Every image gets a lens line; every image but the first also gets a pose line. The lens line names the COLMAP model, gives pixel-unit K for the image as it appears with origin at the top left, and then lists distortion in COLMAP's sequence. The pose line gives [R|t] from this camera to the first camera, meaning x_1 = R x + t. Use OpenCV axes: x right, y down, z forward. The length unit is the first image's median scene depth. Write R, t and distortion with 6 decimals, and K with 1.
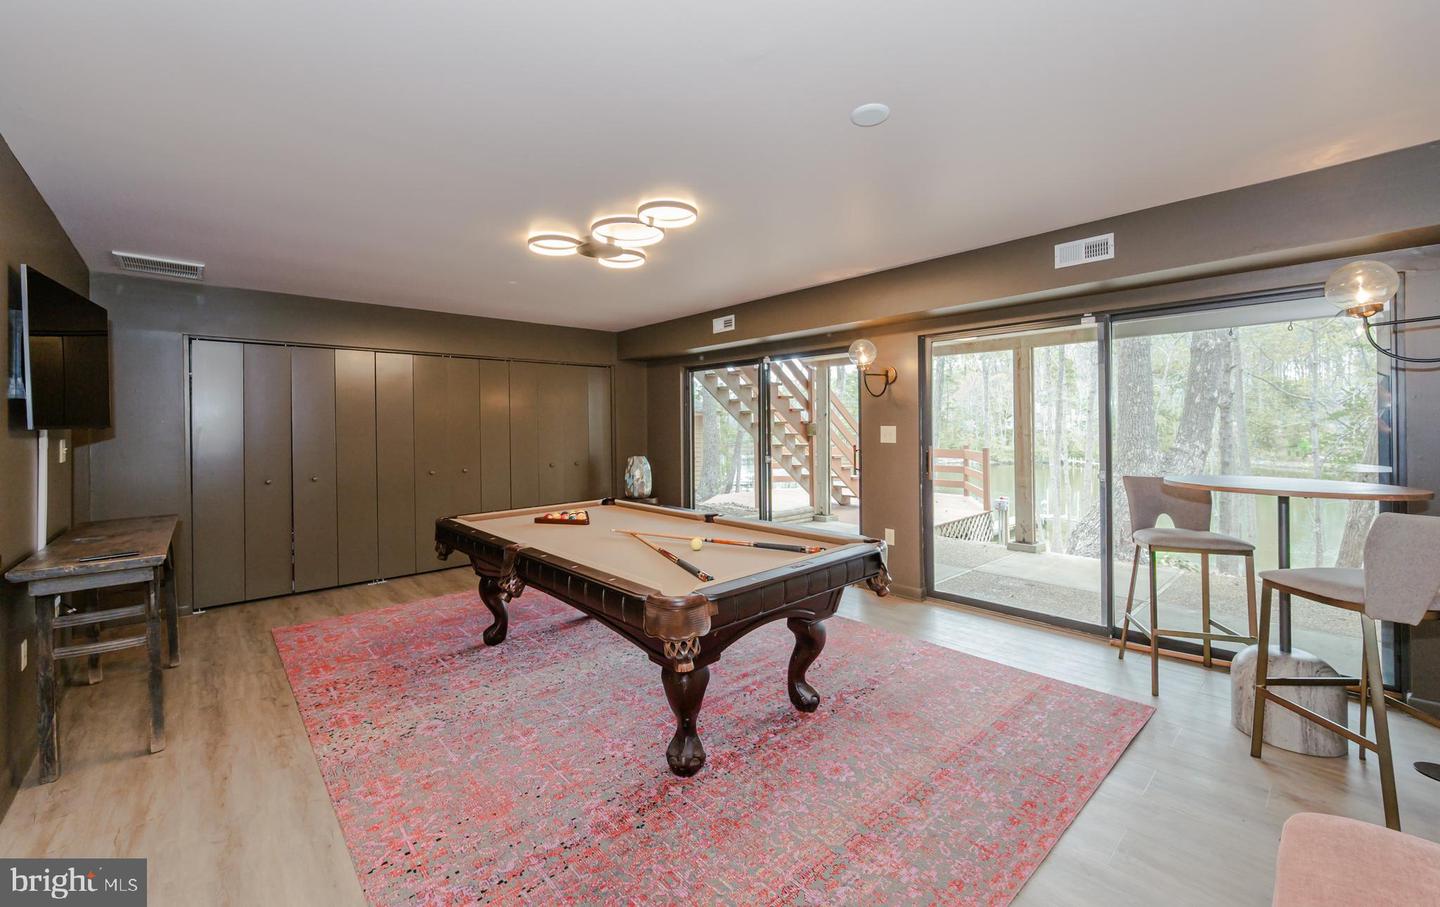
lens RADIAL K [[576.3, 0, 708.4], [0, 576.3, 428.8], [0, 0, 1]] dist [-0.002970, 0.000481]
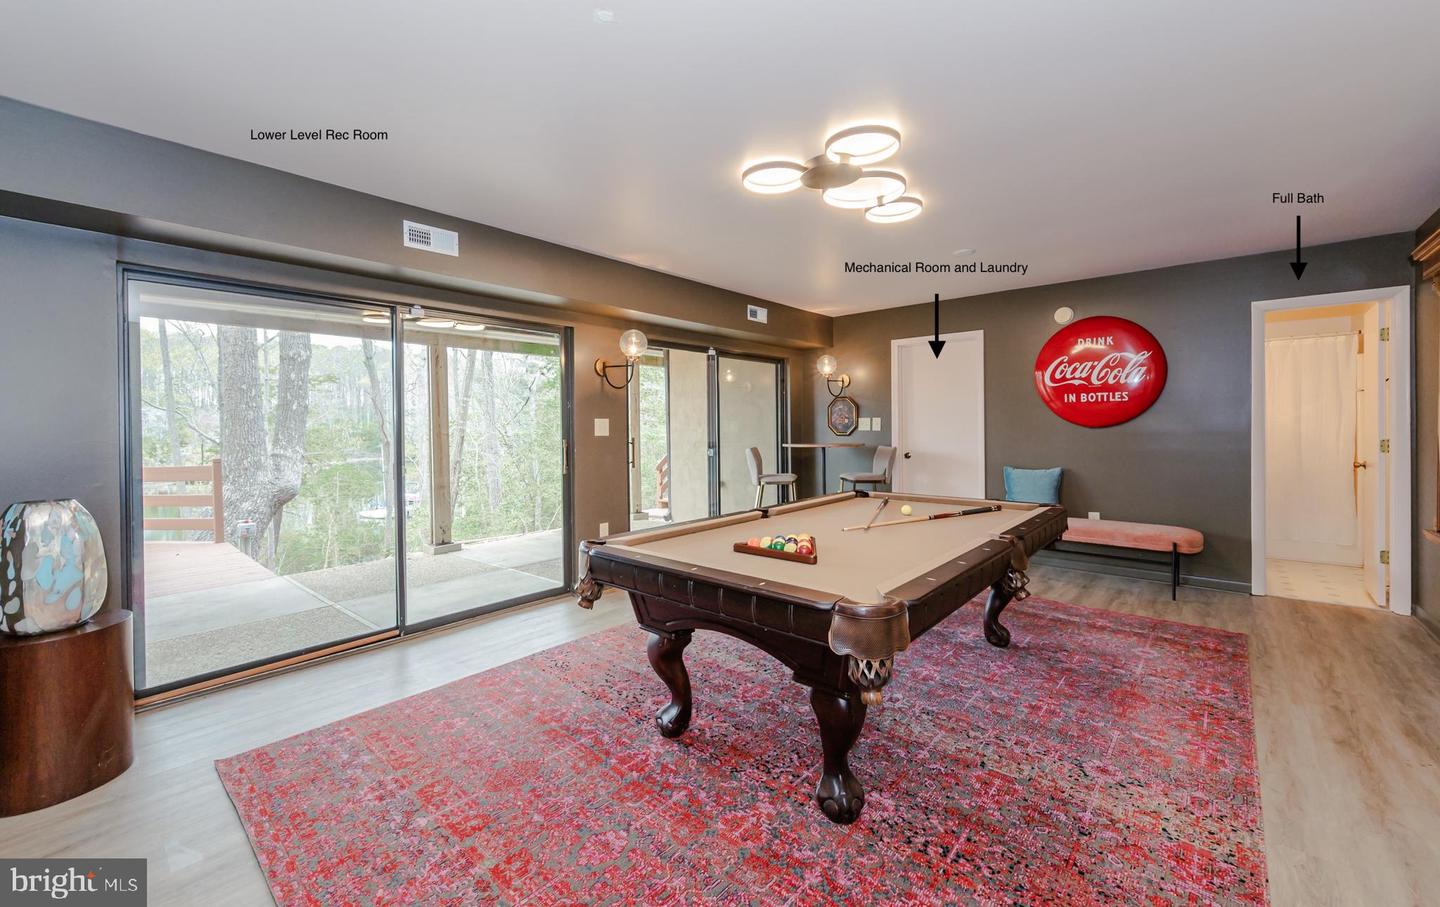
lens RADIAL K [[576.3, 0, 716.1], [0, 576.3, 439.6], [0, 0, 1]] dist [-0.002970, 0.000481]
pose [[-0.123143, -0.006502, 0.992368, -0.948814], [0.012475, 0.999889, 0.008100, 0.034474], [-0.992310, 0.013377, -0.123048, 1.277498]]
